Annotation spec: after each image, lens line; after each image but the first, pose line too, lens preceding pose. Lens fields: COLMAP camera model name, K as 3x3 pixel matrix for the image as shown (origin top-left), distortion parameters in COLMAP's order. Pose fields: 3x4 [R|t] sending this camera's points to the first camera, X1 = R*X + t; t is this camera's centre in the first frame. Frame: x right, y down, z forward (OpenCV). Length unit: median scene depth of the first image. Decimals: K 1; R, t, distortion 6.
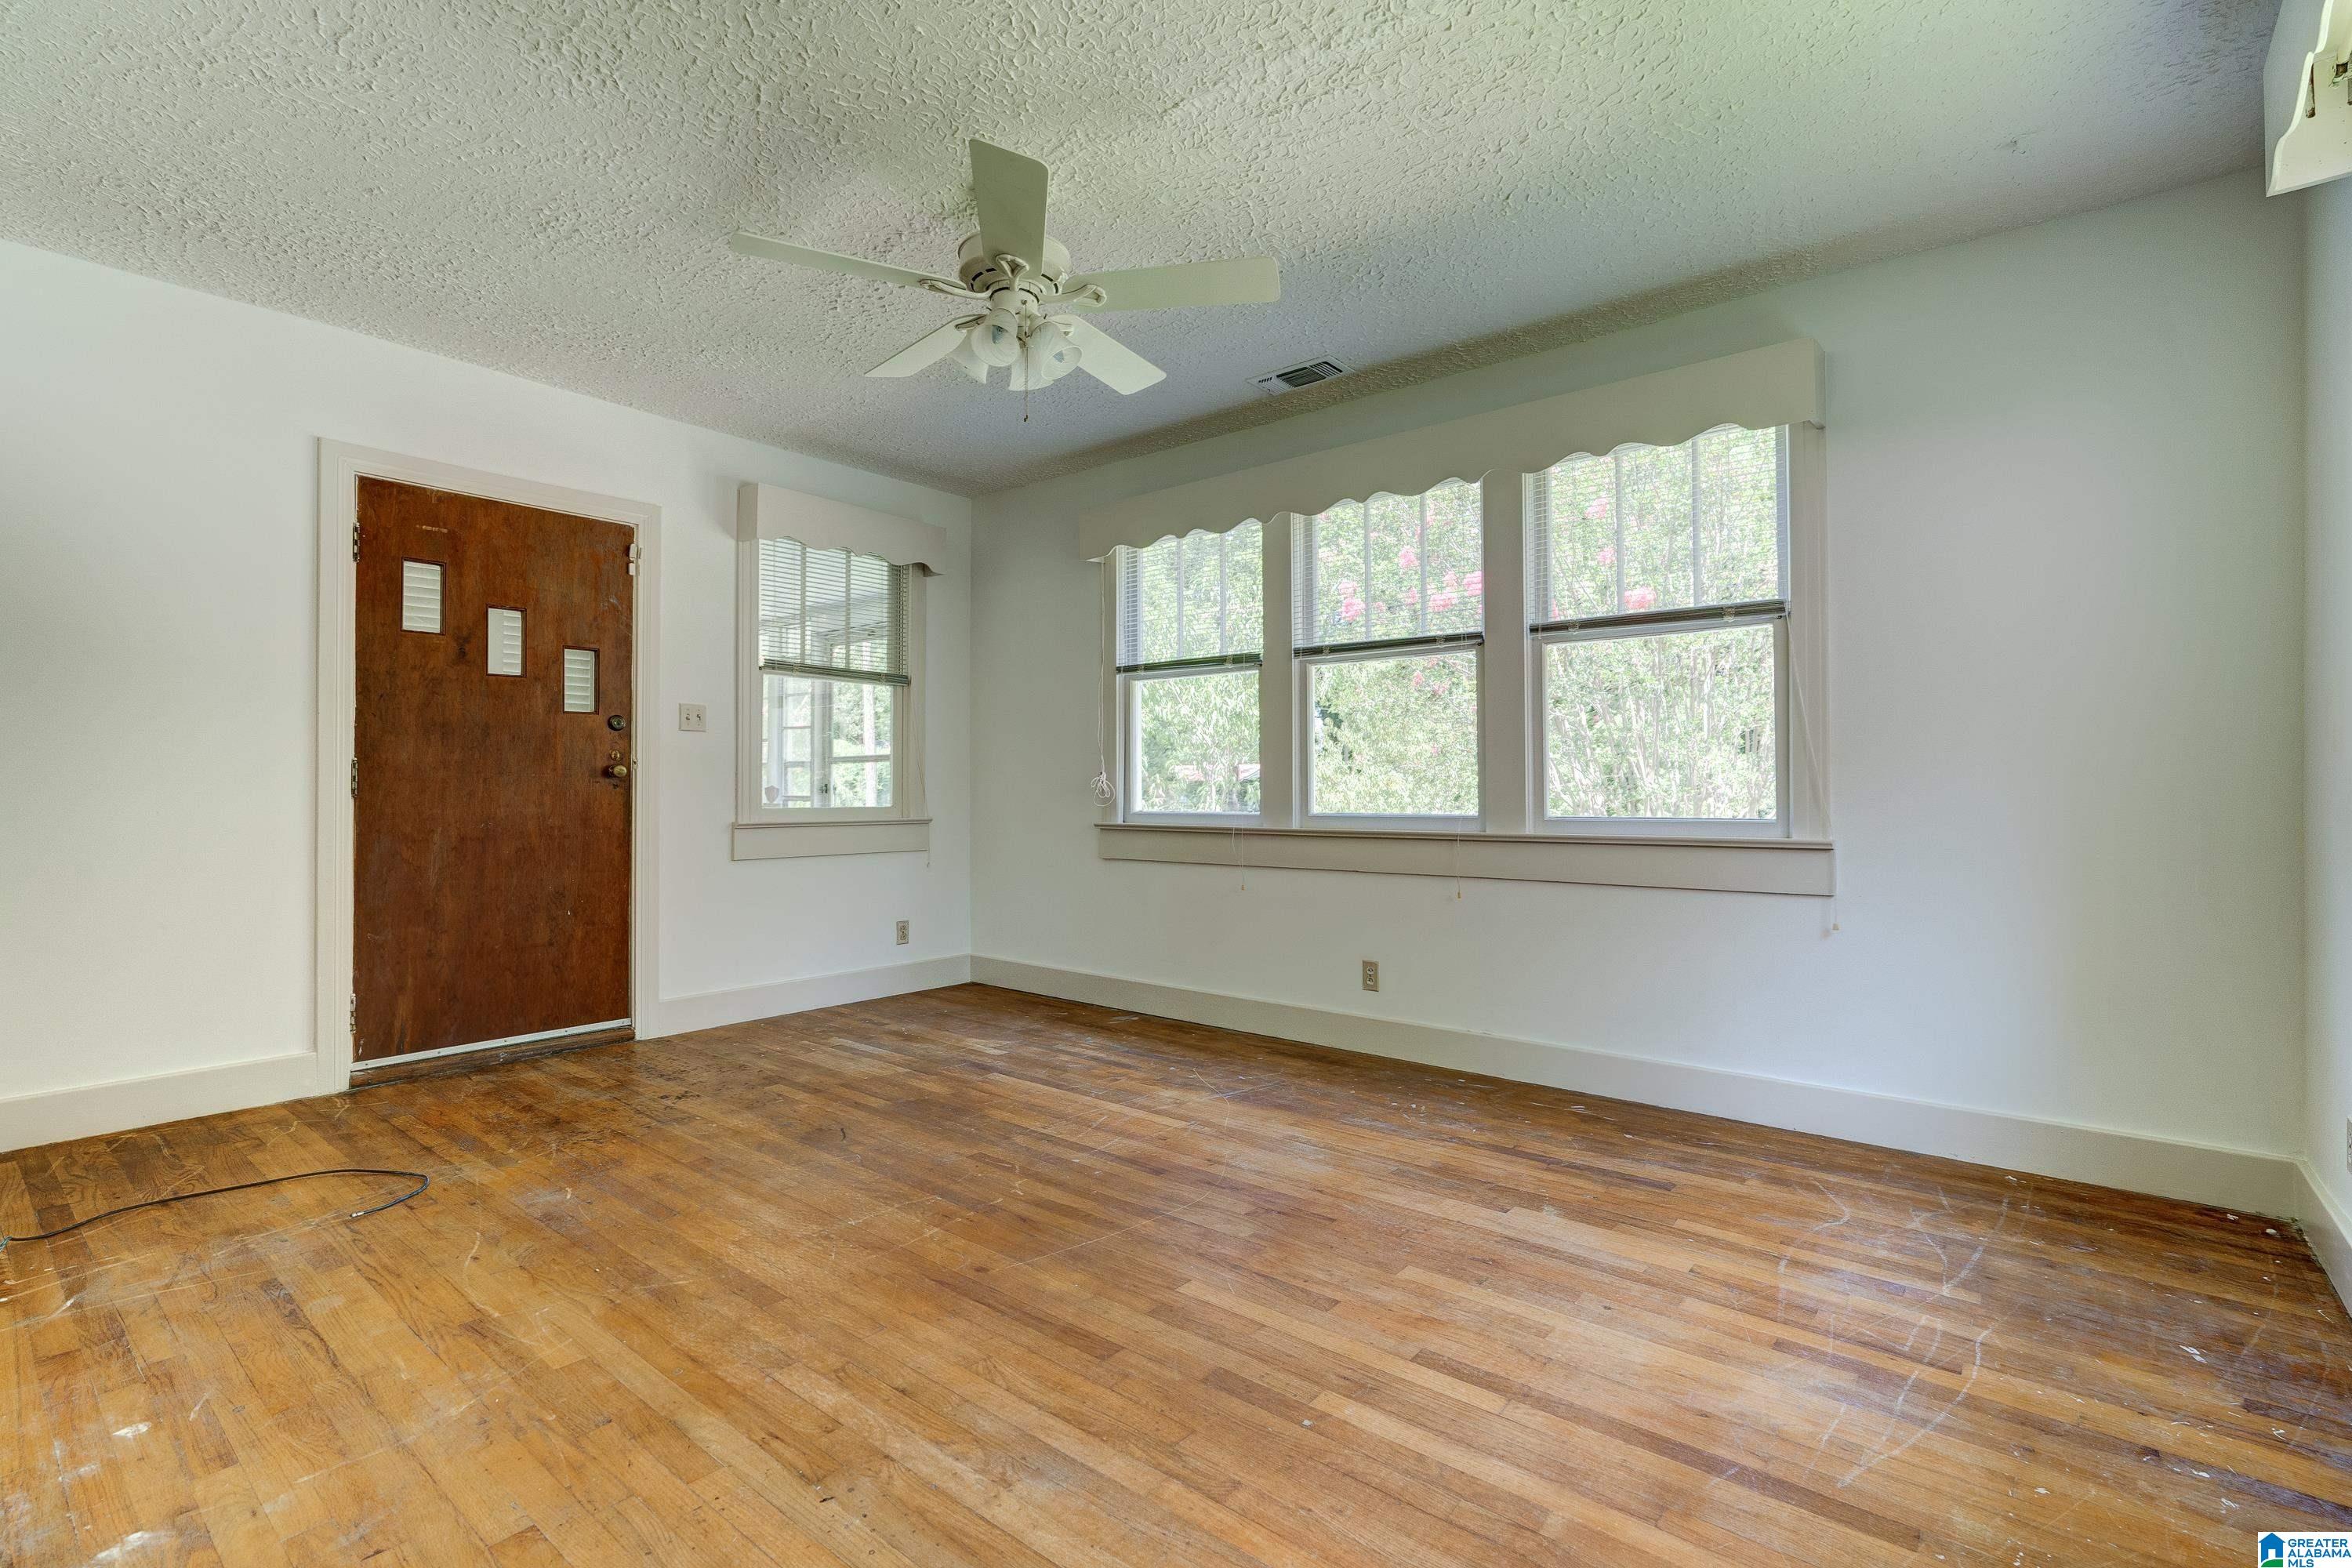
lens RADIAL K [[1071.1, 0, 1177.3], [0, 1071.1, 779.0], [0, 0, 1]] dist [-0.000540, 0.000164]
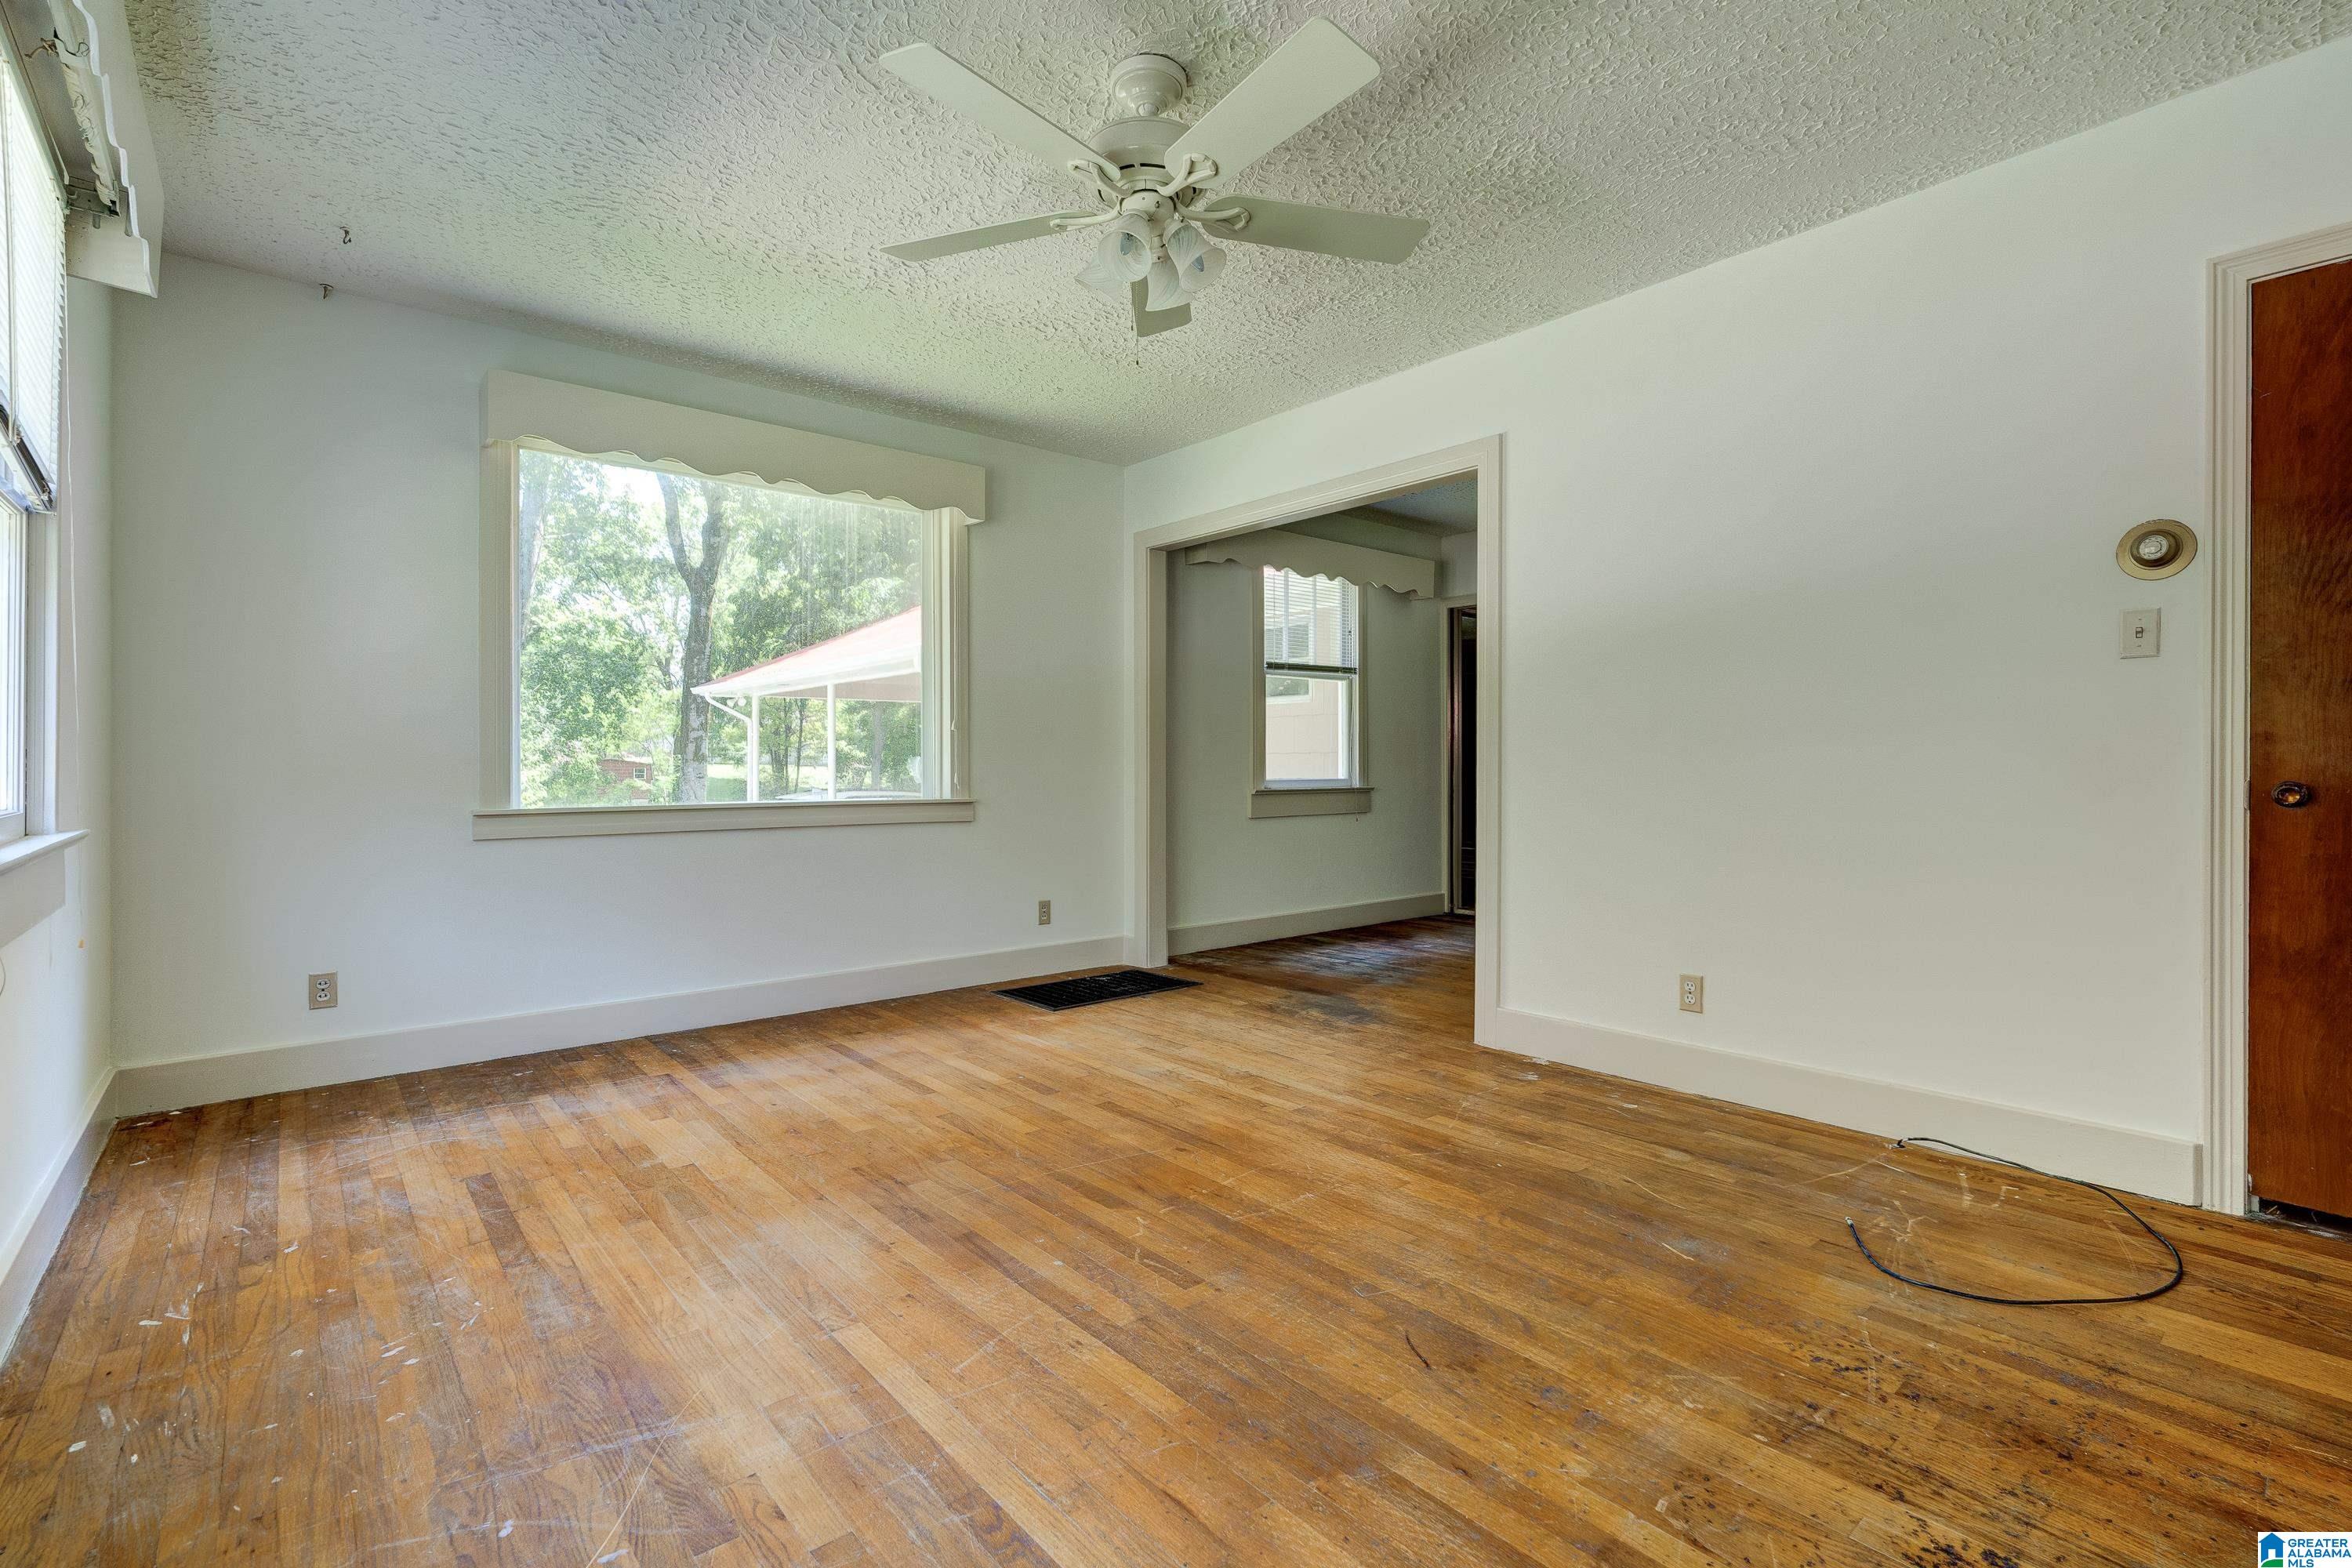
lens RADIAL K [[1071.1, 0, 1174.9], [0, 1071.1, 774.2], [0, 0, 1]] dist [-0.000540, 0.000164]
pose [[-0.983463, -0.000339, 0.181107, -0.341635], [0.000218, 0.999995, 0.003058, 0.017818], [-0.181107, 0.003047, -0.983459, 1.898359]]
